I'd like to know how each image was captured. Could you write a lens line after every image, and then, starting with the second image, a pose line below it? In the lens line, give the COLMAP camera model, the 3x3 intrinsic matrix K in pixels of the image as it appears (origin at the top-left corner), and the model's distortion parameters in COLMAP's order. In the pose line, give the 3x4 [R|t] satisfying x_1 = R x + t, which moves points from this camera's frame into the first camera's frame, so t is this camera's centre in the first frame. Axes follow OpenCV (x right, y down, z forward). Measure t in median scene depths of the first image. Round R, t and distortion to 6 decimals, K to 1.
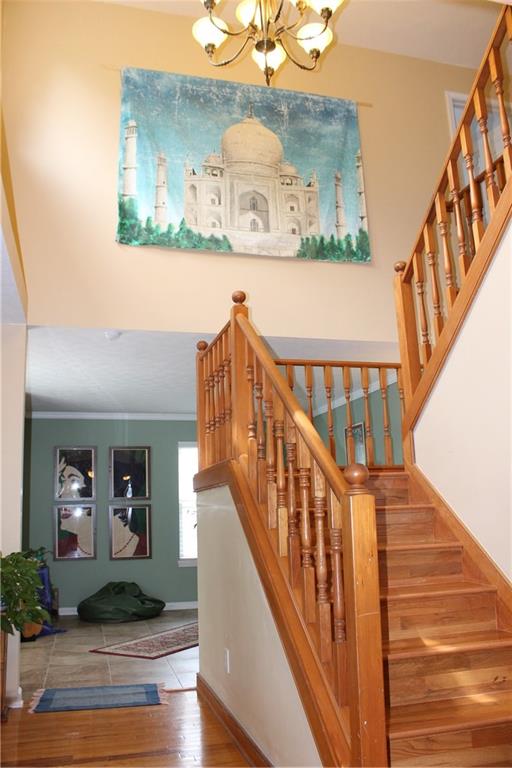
lens RADIAL K [[648.9, 0, 255.1], [0, 648.9, 384.2], [0, 0, 1]] dist [-0.161898, 0.134654]
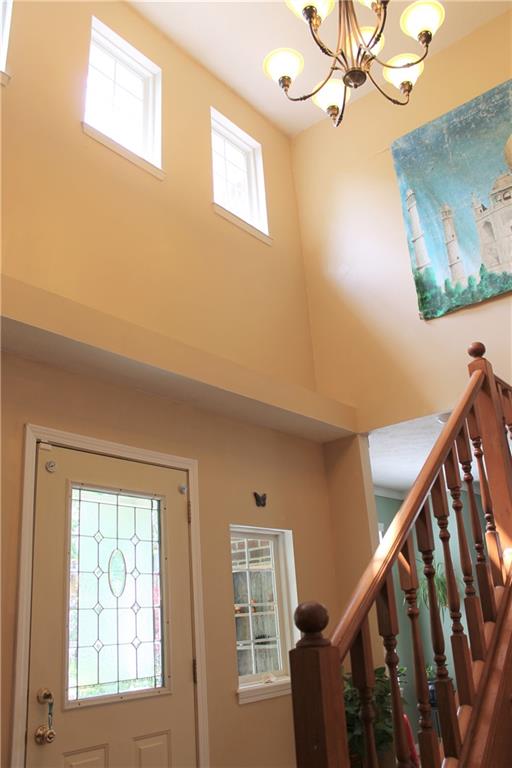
lens RADIAL K [[648.9, 0, 255.2], [0, 648.9, 383.9], [0, 0, 1]] dist [-0.161898, 0.134654]
pose [[0.569189, -0.294333, -0.767719, 0.319410], [0.206084, 0.954995, -0.213341, 0.013481], [0.795960, -0.036783, 0.604230, 0.235832]]
